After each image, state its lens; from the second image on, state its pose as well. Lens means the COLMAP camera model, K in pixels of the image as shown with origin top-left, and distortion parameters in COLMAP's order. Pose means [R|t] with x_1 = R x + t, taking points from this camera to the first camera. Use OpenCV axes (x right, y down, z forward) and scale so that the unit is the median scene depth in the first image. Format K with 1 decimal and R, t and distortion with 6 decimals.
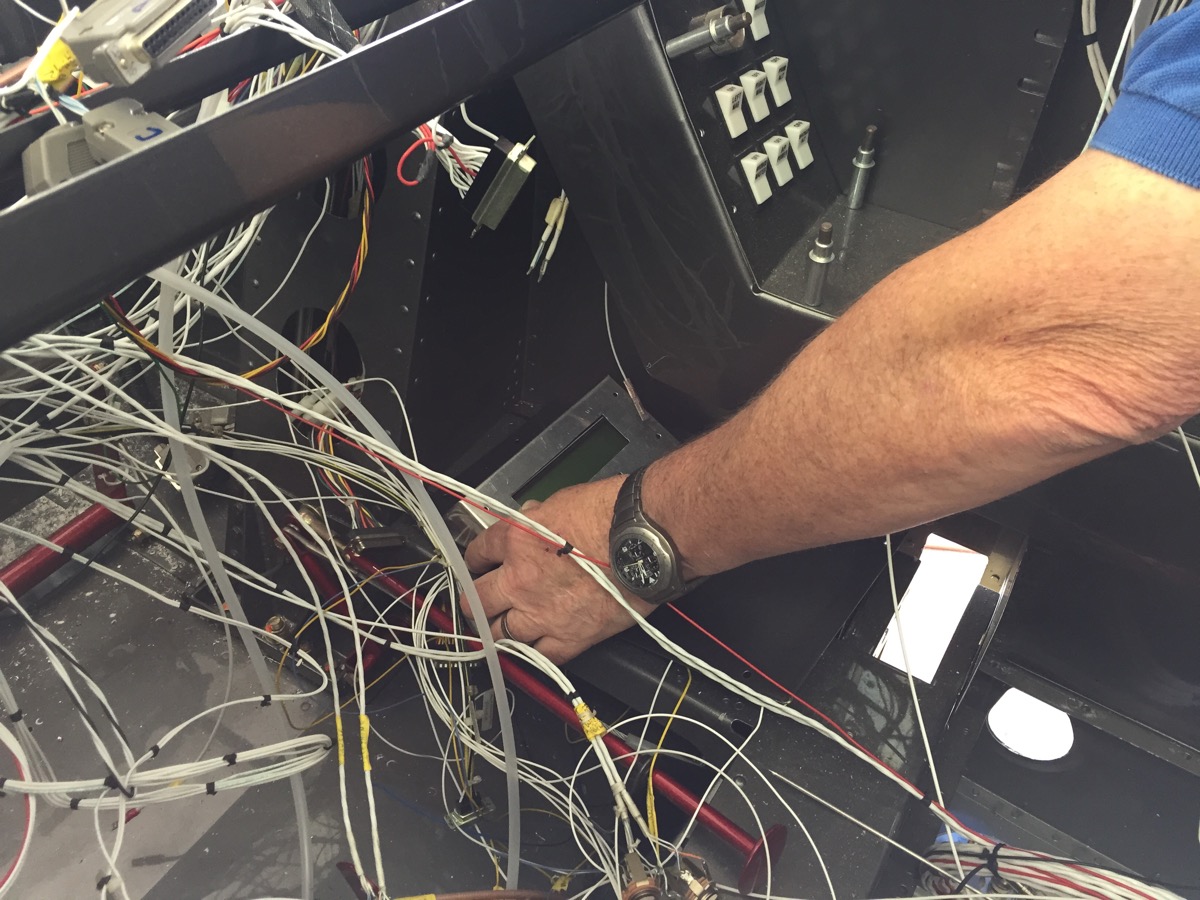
lens RADIAL K [[1051.4, 0, 600.0], [0, 1051.4, 450.0], [0, 0, 1]] dist [0.094424, -0.138407]
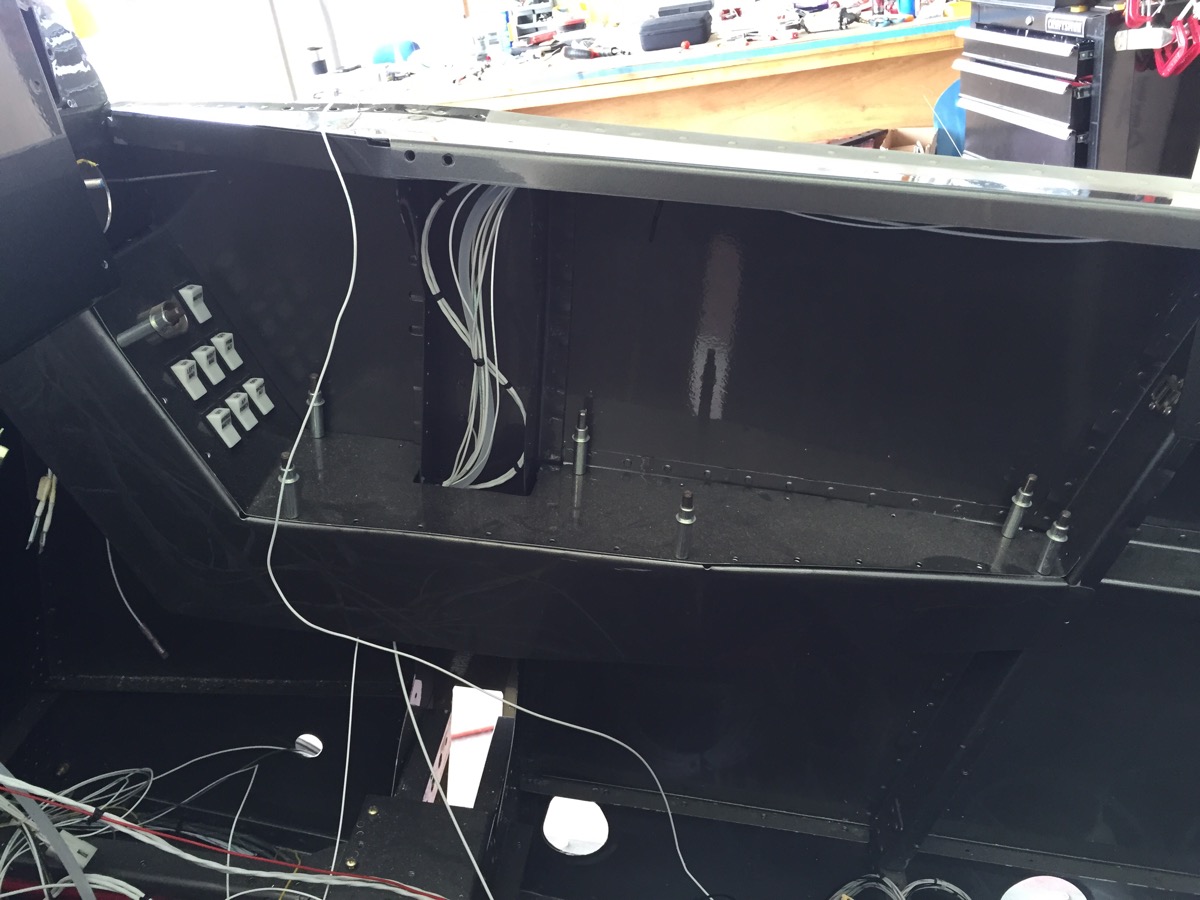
lens RADIAL K [[1051.4, 0, 600.0], [0, 1051.4, 450.0], [0, 0, 1]] dist [0.094424, -0.138407]
pose [[0.895005, -0.184589, 0.406070, 0.034380], [0.267239, 0.950786, -0.156811, 0.072653], [-0.357140, 0.248864, 0.900287, -0.240838]]
